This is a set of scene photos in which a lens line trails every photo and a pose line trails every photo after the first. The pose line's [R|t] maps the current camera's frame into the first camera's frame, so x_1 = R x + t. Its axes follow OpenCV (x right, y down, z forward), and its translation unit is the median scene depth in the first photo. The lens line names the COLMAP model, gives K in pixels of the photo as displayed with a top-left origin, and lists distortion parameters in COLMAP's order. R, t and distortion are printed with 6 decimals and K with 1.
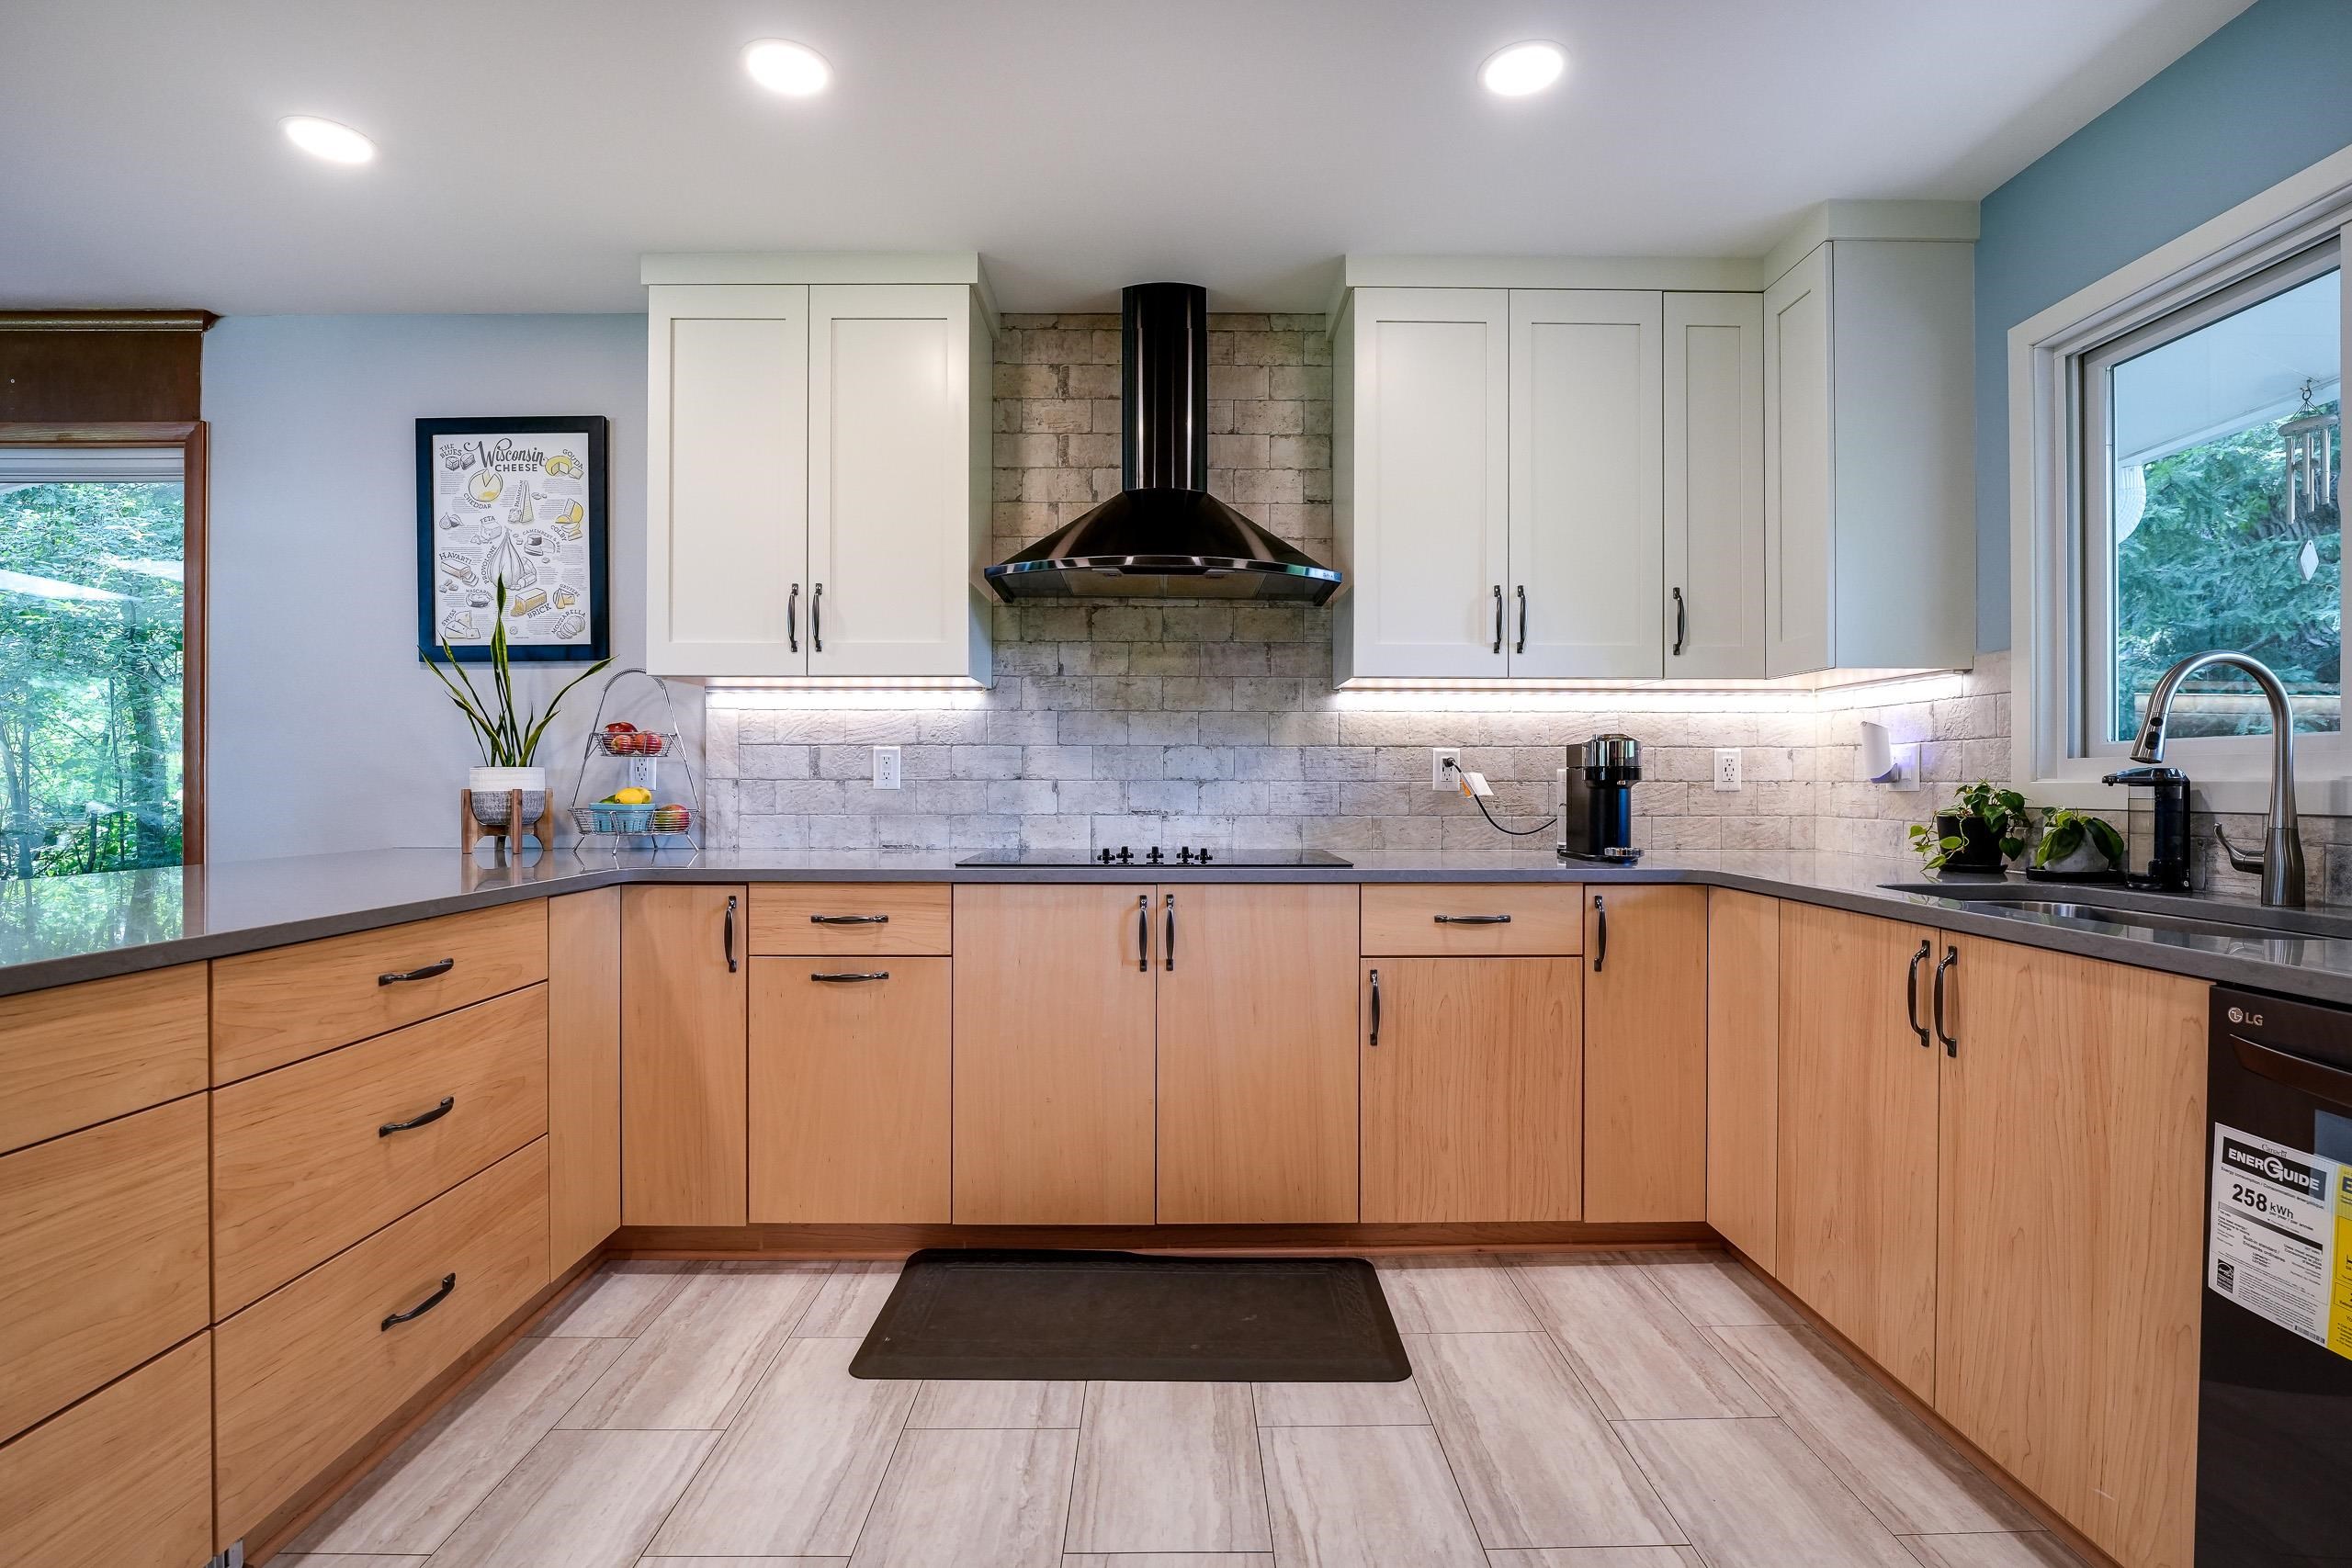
lens RADIAL K [[1077.7, 0, 1187.9], [0, 1077.7, 785.0], [0, 0, 1]] dist [-0.017828, -0.000385]
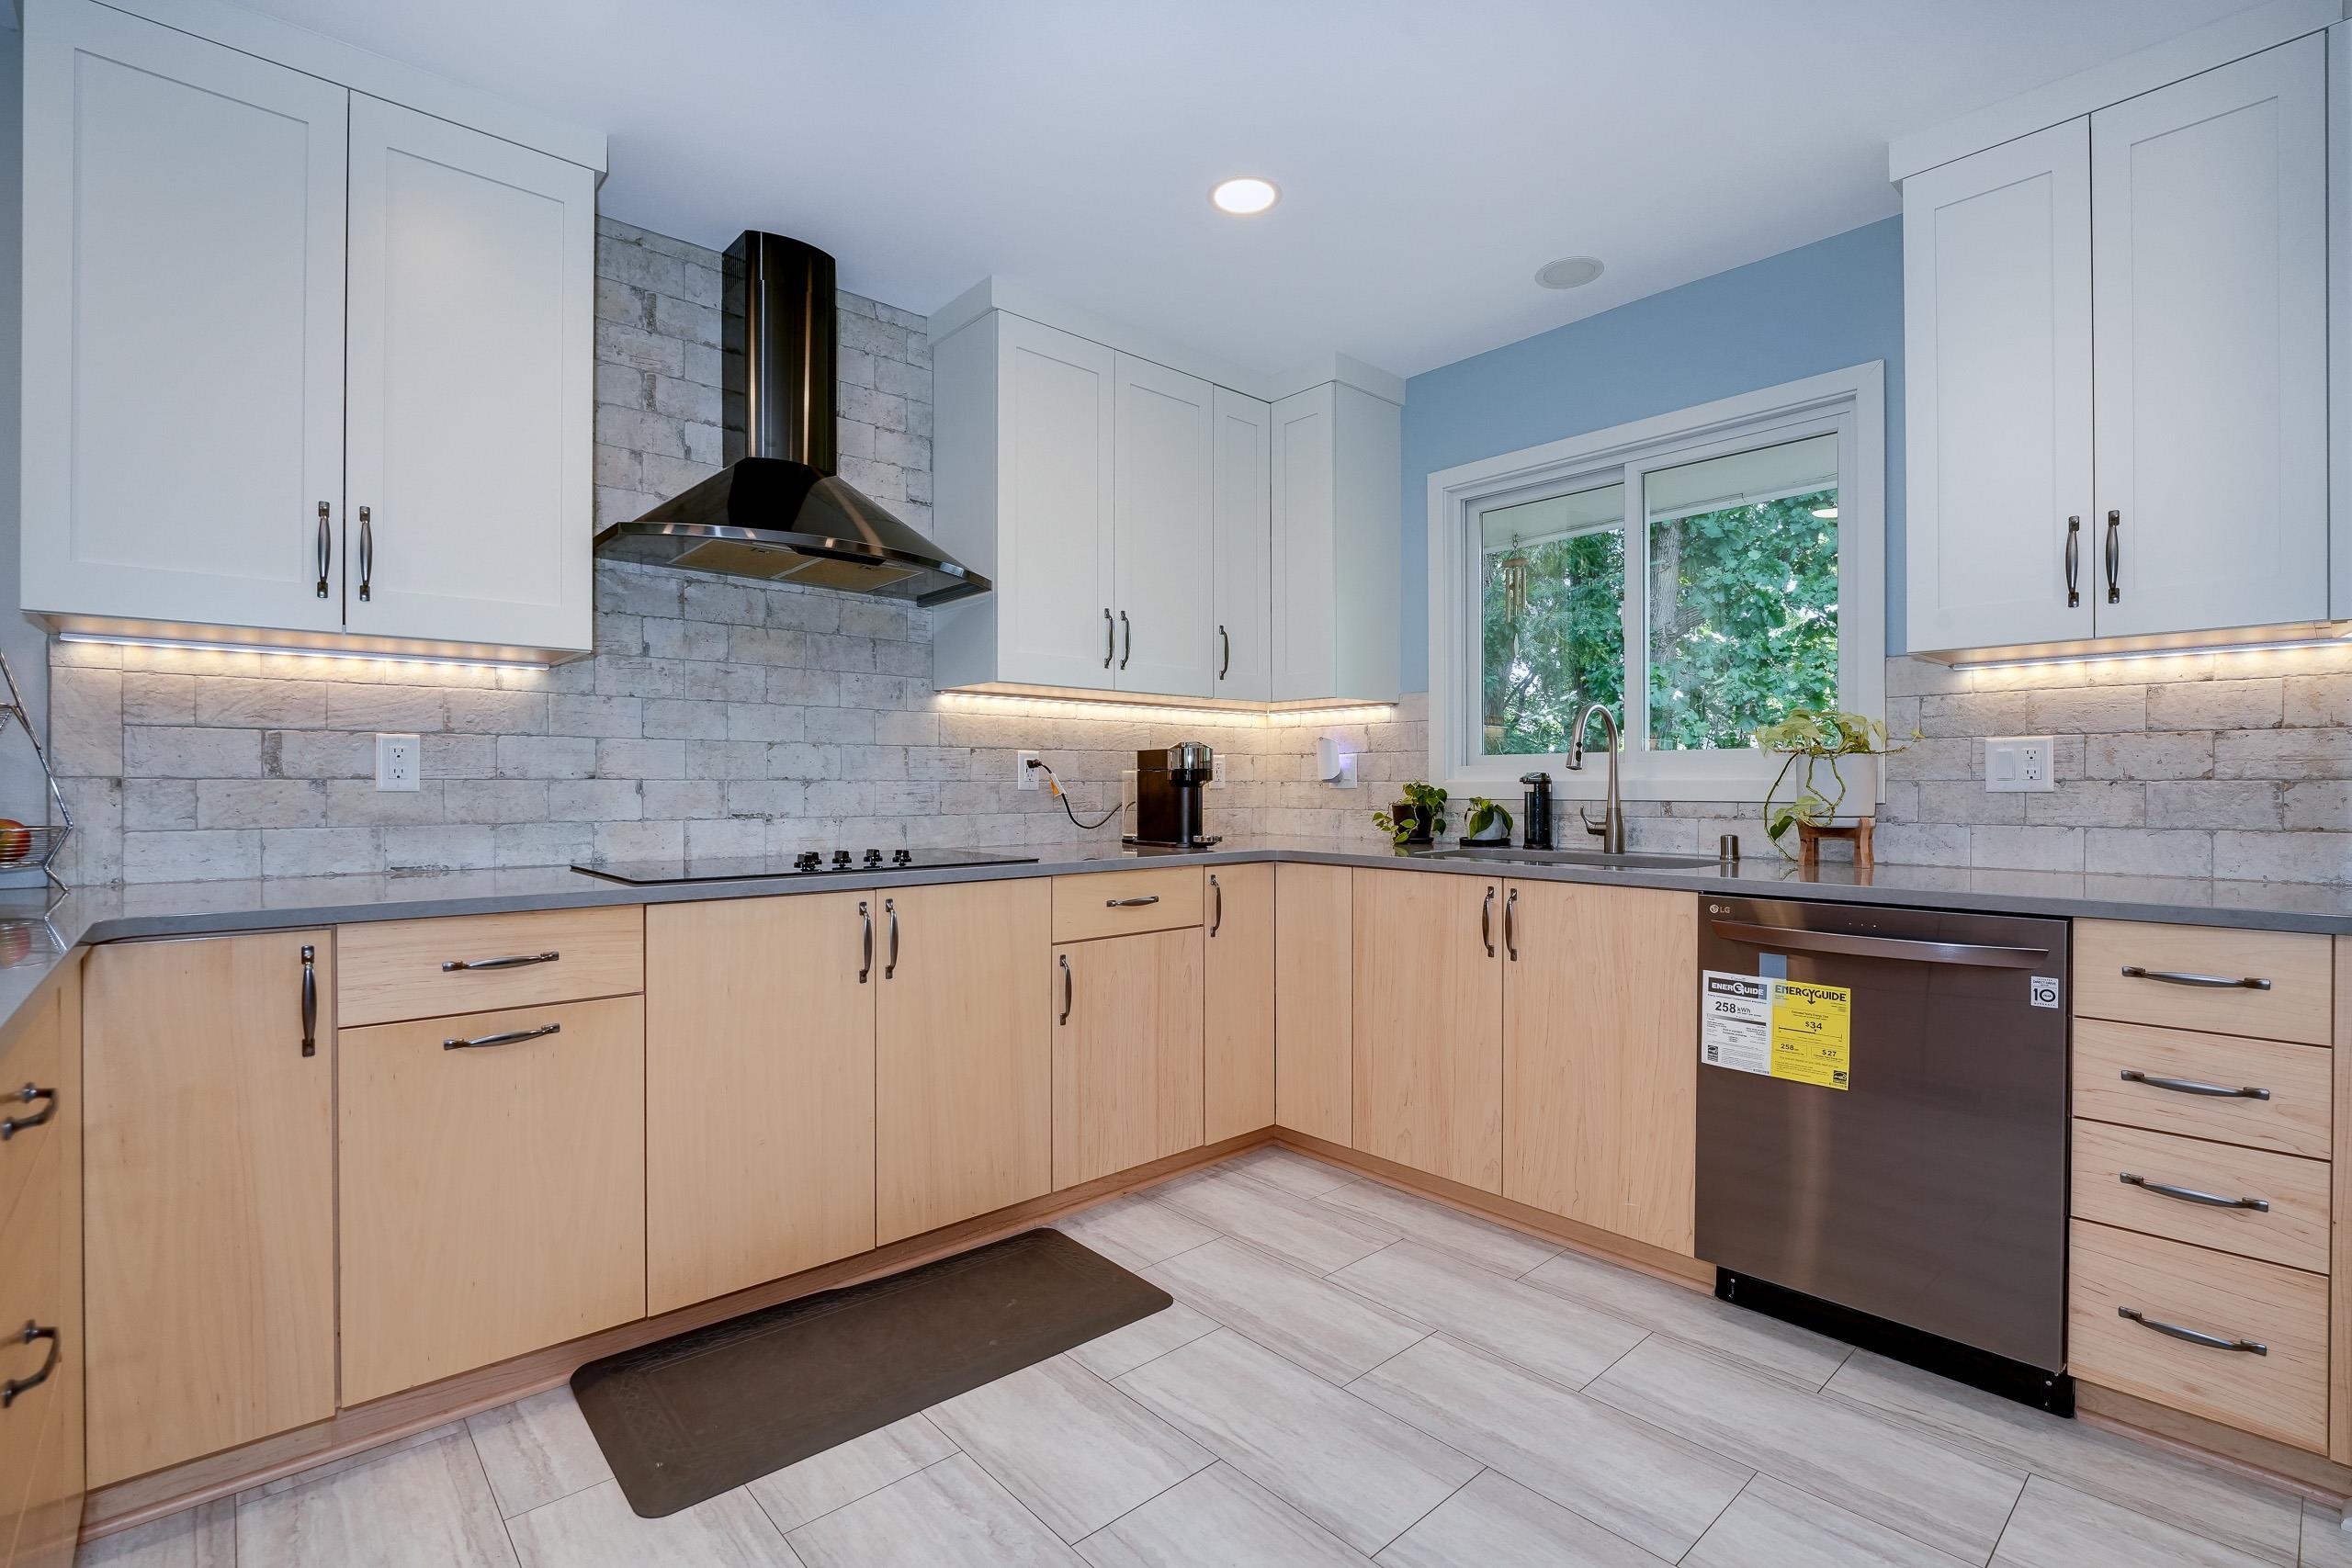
lens RADIAL K [[1062.5, 0, 1198.7], [0, 1062.5, 785.5], [0, 0, 1]] dist [-0.017265, -0.000294]
pose [[0.749033, -0.002805, 0.662527, -0.382918], [0.002878, 0.999995, 0.000980, 0.000574], [-0.662526, 0.001173, 0.749038, 0.097906]]
